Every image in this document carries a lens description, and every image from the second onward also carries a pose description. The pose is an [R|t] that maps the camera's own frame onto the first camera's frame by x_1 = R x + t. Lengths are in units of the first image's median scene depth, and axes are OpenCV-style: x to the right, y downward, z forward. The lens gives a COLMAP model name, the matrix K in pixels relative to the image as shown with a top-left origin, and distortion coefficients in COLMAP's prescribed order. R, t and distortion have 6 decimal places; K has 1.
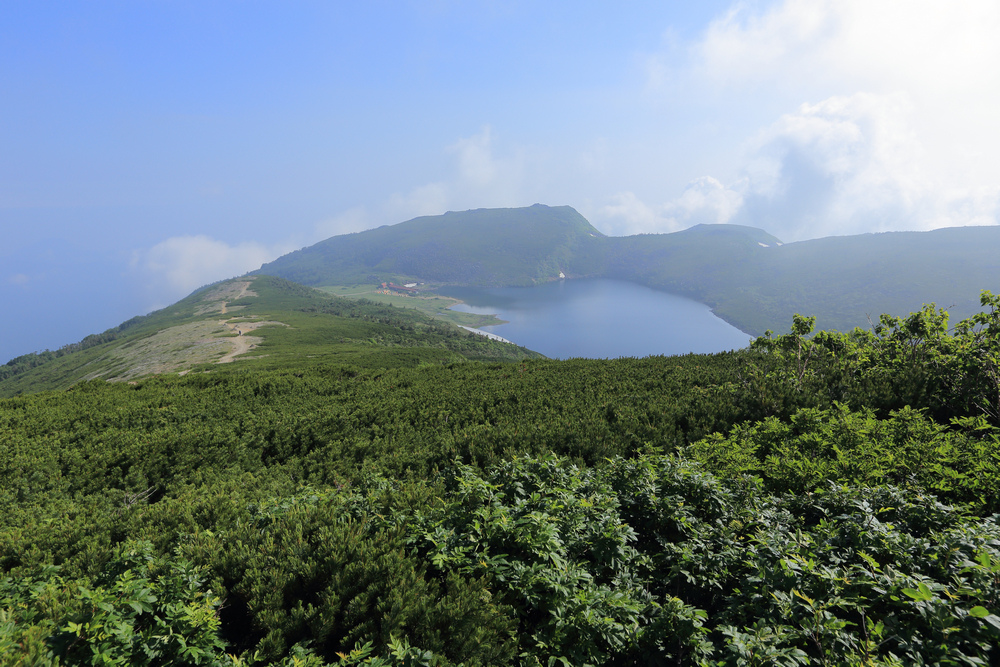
lens RADIAL K [[605.4, 0, 501.8], [0, 605.4, 335.8], [0, 0, 1]] dist [0.001740, 0.000077]
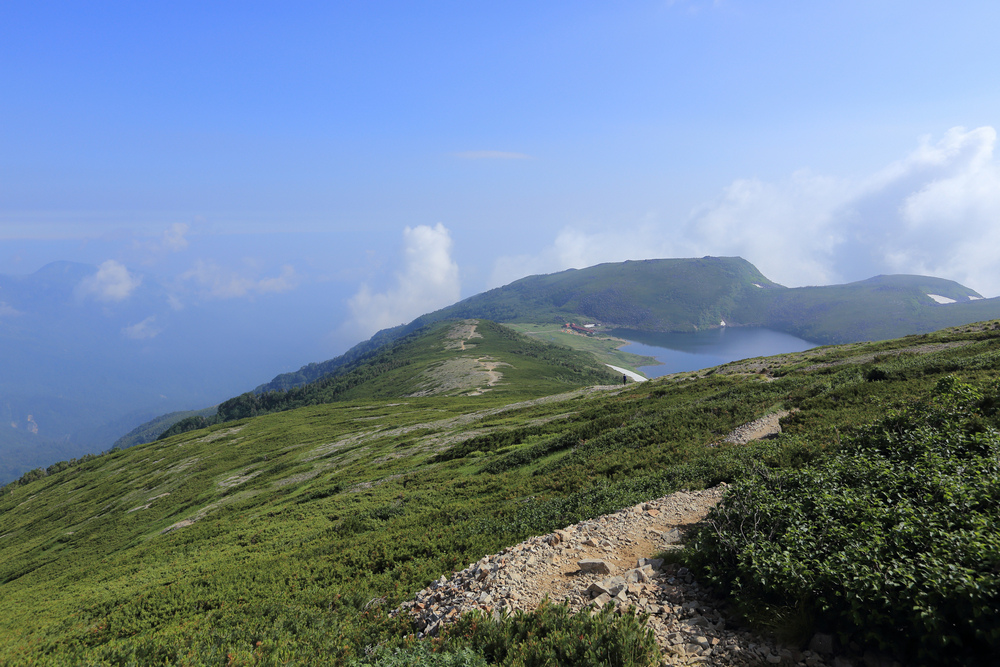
lens RADIAL K [[639.1, 0, 501.5], [0, 639.1, 333.1], [0, 0, 1]] dist [-0.007126, -0.000145]
pose [[0.955102, 0.054740, -0.291177, 0.054571], [-0.067101, 0.997212, -0.032629, -0.015979], [0.288580, 0.050703, 0.956112, -0.272351]]
